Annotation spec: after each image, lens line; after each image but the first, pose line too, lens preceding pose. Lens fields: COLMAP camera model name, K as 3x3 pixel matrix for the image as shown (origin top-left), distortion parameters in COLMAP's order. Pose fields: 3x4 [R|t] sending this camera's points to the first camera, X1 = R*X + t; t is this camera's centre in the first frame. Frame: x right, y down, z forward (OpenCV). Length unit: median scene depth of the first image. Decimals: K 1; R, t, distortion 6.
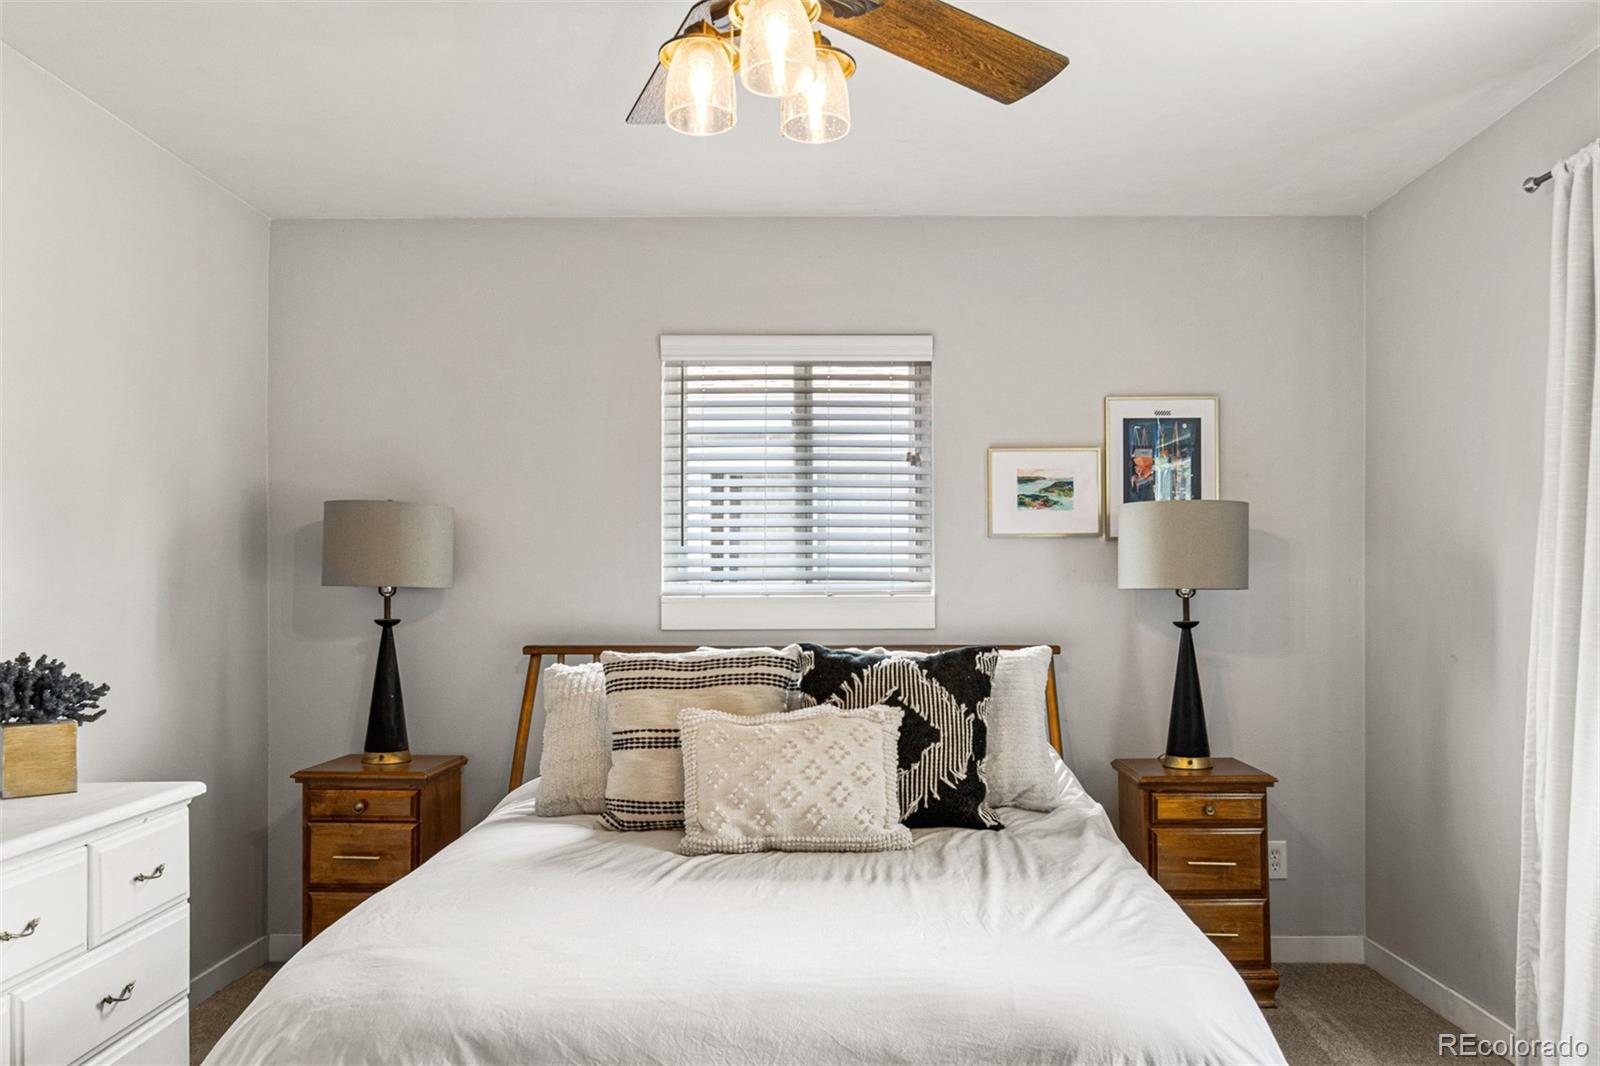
lens RADIAL K [[1203.3, 0, 802.7], [0, 1203.3, 632.6], [0, 0, 1]] dist [0.009889, 0.002095]
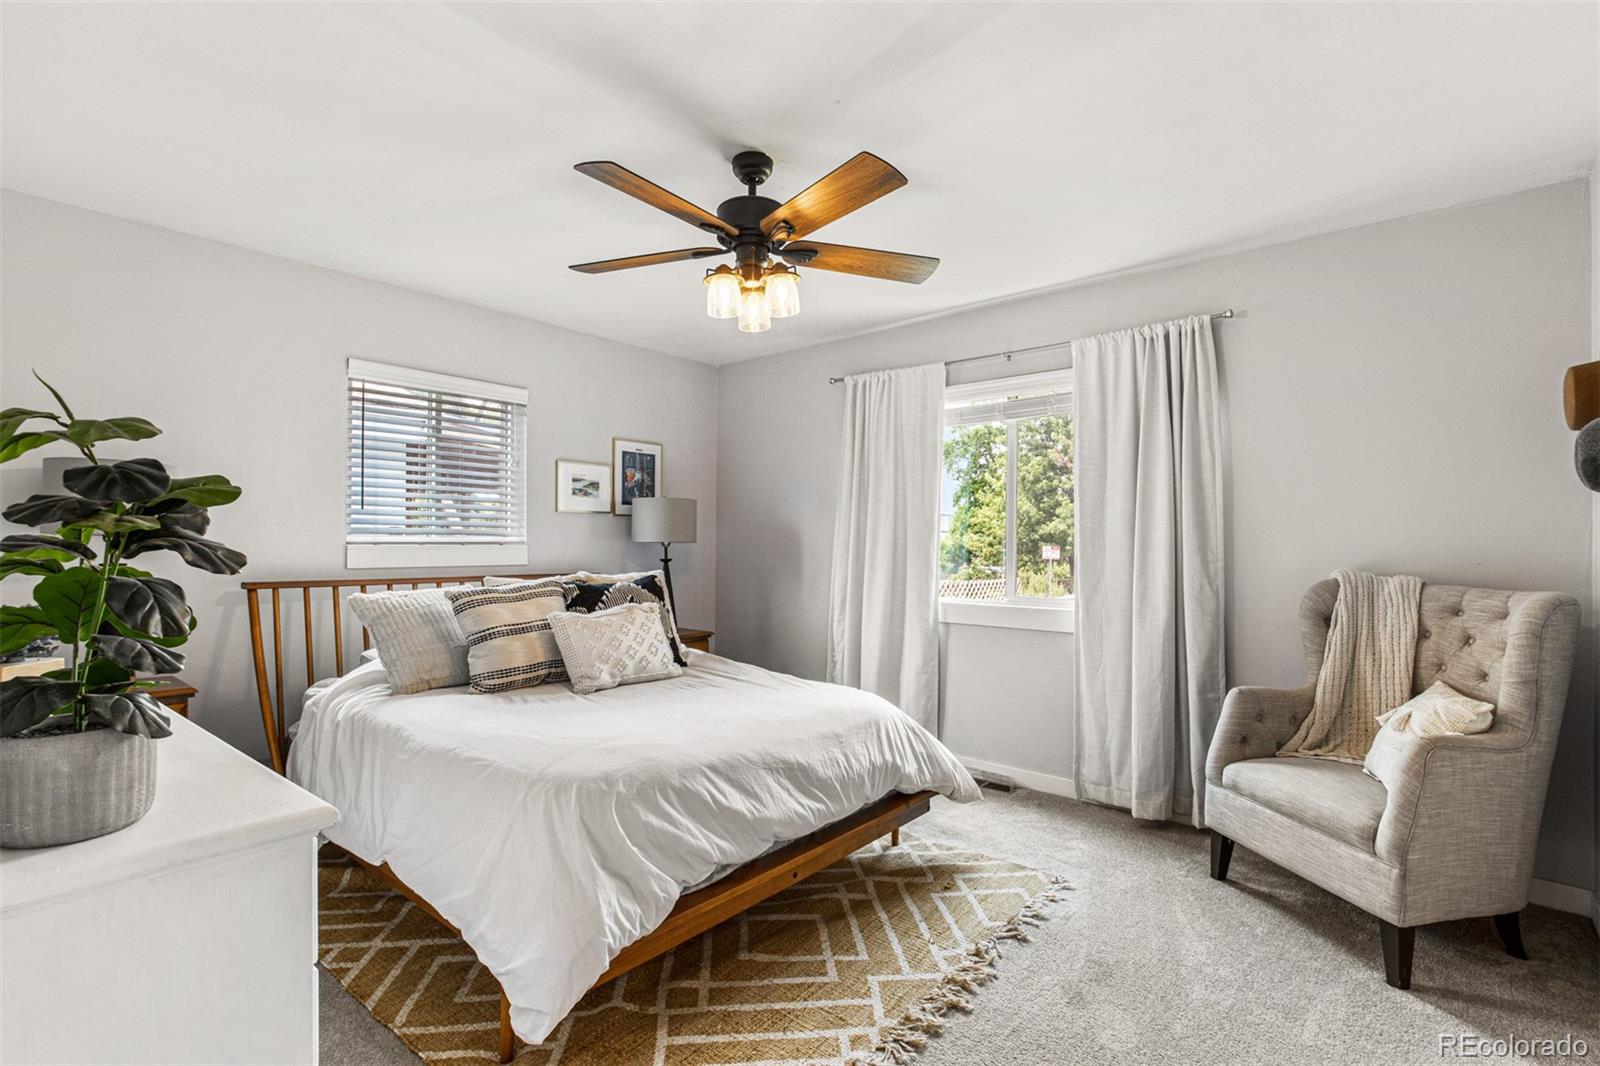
lens RADIAL K [[768.0, 0, 807.9], [0, 768.0, 563.4], [0, 0, 1]] dist [0.000173, 0.000338]
pose [[0.645073, -0.008941, 0.764068, -0.456840], [0.018835, 0.999814, -0.004202, 0.005615], [-0.763888, 0.017102, 0.645122, 0.024672]]
